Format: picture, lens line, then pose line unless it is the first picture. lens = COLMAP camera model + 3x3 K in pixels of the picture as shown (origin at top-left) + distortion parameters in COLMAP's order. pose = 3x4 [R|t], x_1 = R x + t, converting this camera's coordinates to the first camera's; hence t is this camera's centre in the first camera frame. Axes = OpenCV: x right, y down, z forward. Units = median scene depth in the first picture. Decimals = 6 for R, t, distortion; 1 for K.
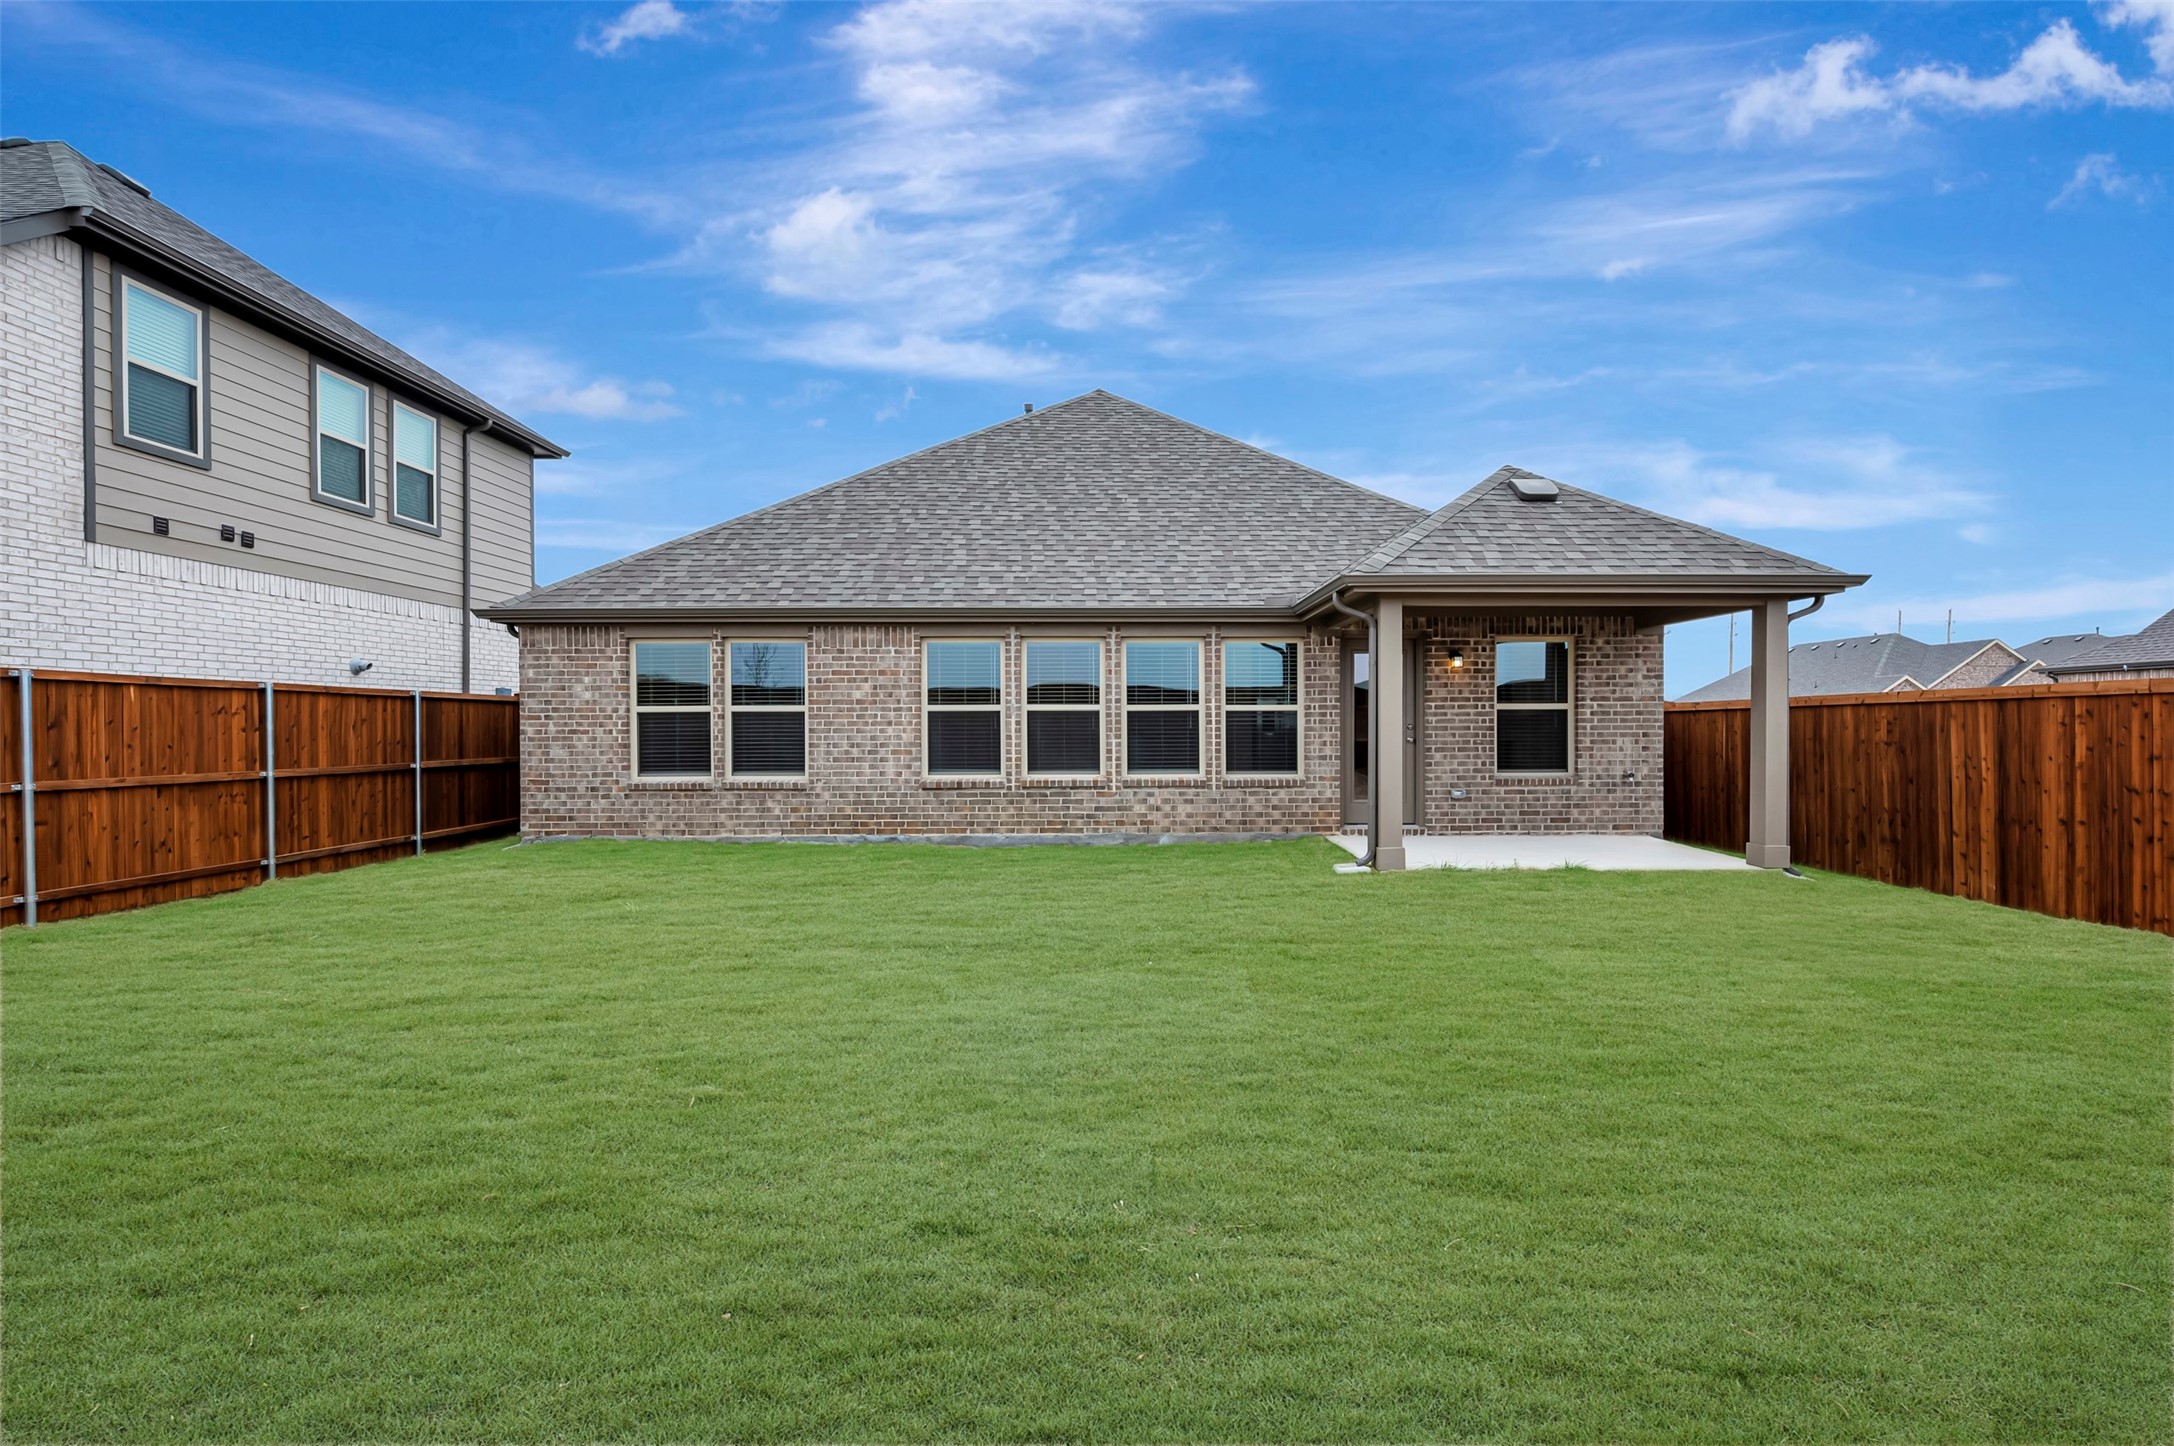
lens RADIAL K [[1083.1, 0, 1090.7], [0, 1083.1, 725.0], [0, 0, 1]] dist [-0.007914, -0.000844]
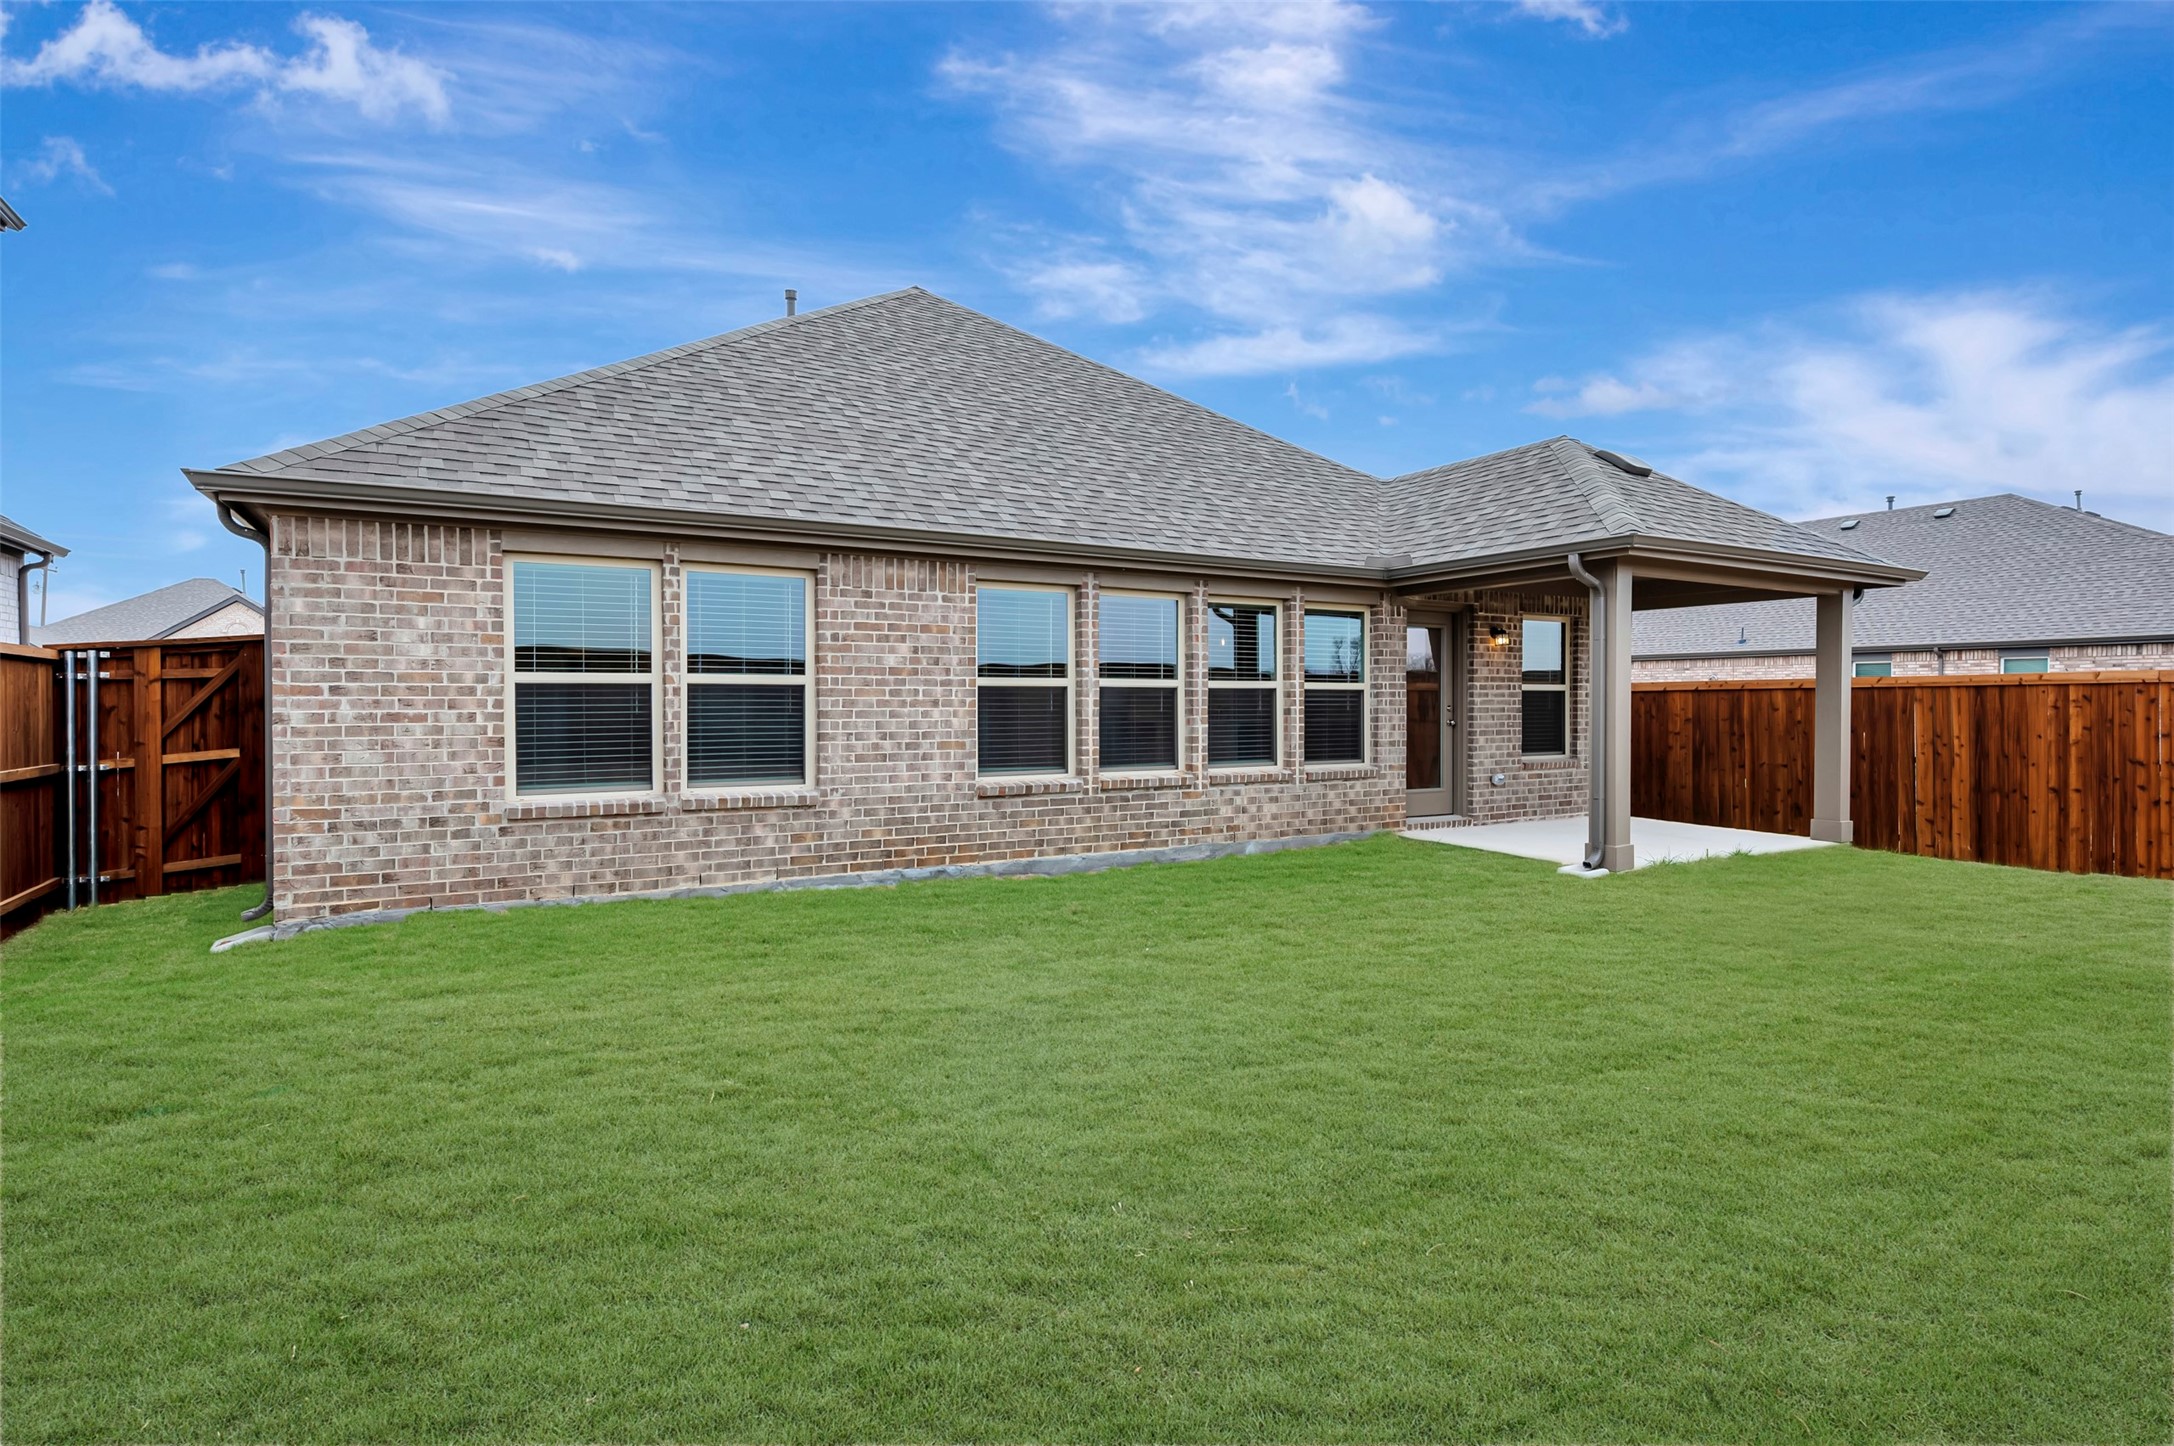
lens RADIAL K [[1083.1, 0, 1086.1], [0, 1083.1, 719.9], [0, 0, 1]] dist [-0.007914, -0.000844]
pose [[0.870866, -0.004745, 0.491497, -0.439425], [-0.002032, 0.999910, 0.013254, -0.000345], [-0.491516, -0.012541, 0.870778, 0.359436]]
